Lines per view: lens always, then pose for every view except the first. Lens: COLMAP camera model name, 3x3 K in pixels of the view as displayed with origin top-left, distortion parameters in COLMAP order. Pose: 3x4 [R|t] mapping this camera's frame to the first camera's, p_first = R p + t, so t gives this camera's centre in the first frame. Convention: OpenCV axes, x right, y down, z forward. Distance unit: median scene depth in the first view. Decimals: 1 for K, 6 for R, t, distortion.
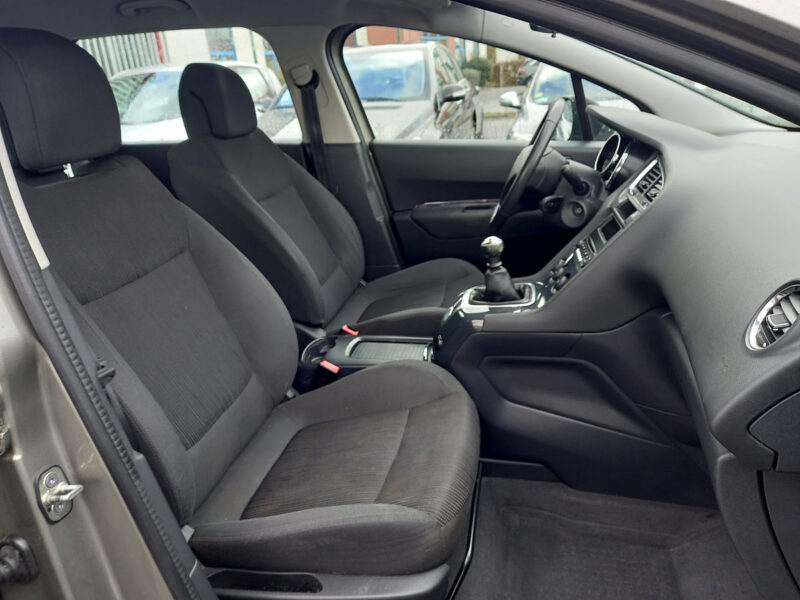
lens RADIAL K [[578.9, 0, 403.0], [0, 578.9, 295.6], [0, 0, 1]] dist [0.069595, -0.063406]
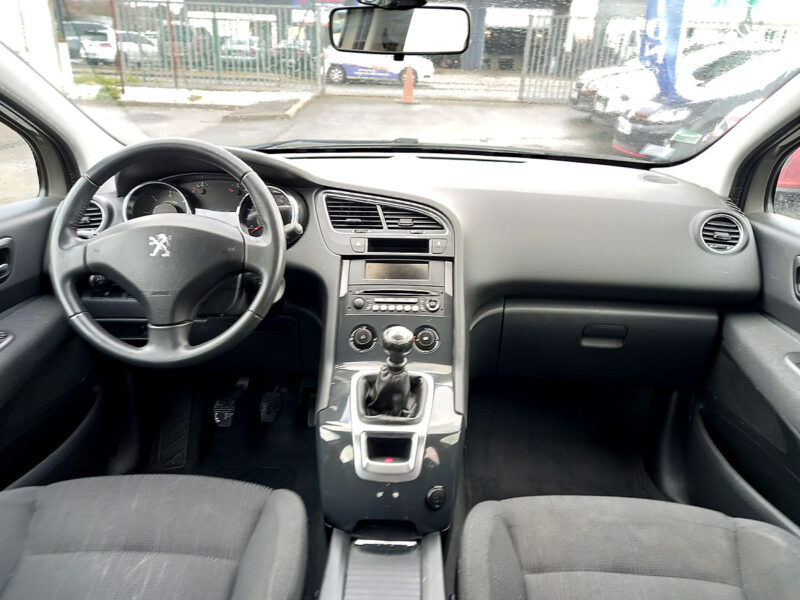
lens RADIAL K [[578.9, 0, 403.0], [0, 578.9, 295.6], [0, 0, 1]] dist [0.069595, -0.063406]
pose [[-0.163391, -0.314284, 0.935162, -0.470865], [0.334207, 0.874222, 0.352196, -0.359099], [-0.928229, 0.370083, -0.037804, 0.932664]]
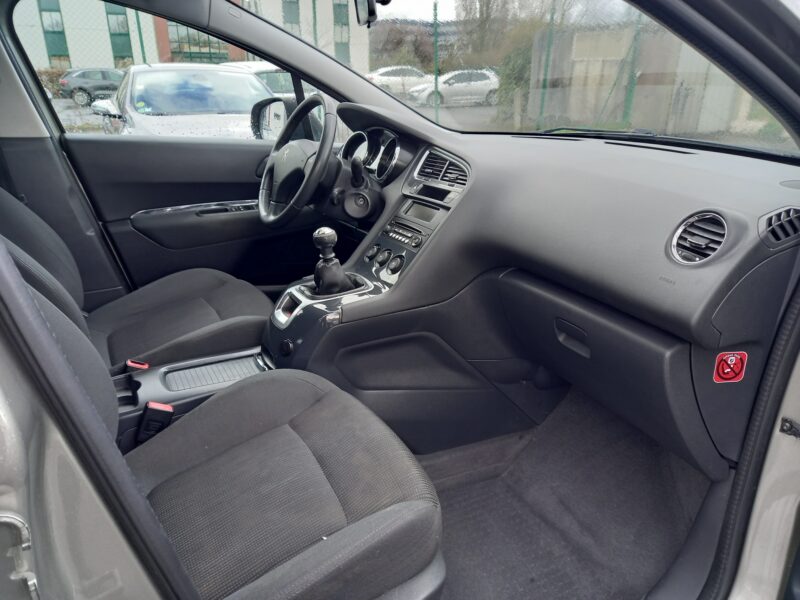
lens RADIAL K [[578.9, 0, 403.0], [0, 578.9, 295.6], [0, 0, 1]] dist [0.069595, -0.063406]
pose [[0.767353, -0.148017, 0.623907, -0.341911], [0.168483, 0.985347, 0.026545, 0.007813], [-0.618694, 0.084748, 0.781048, 0.157541]]
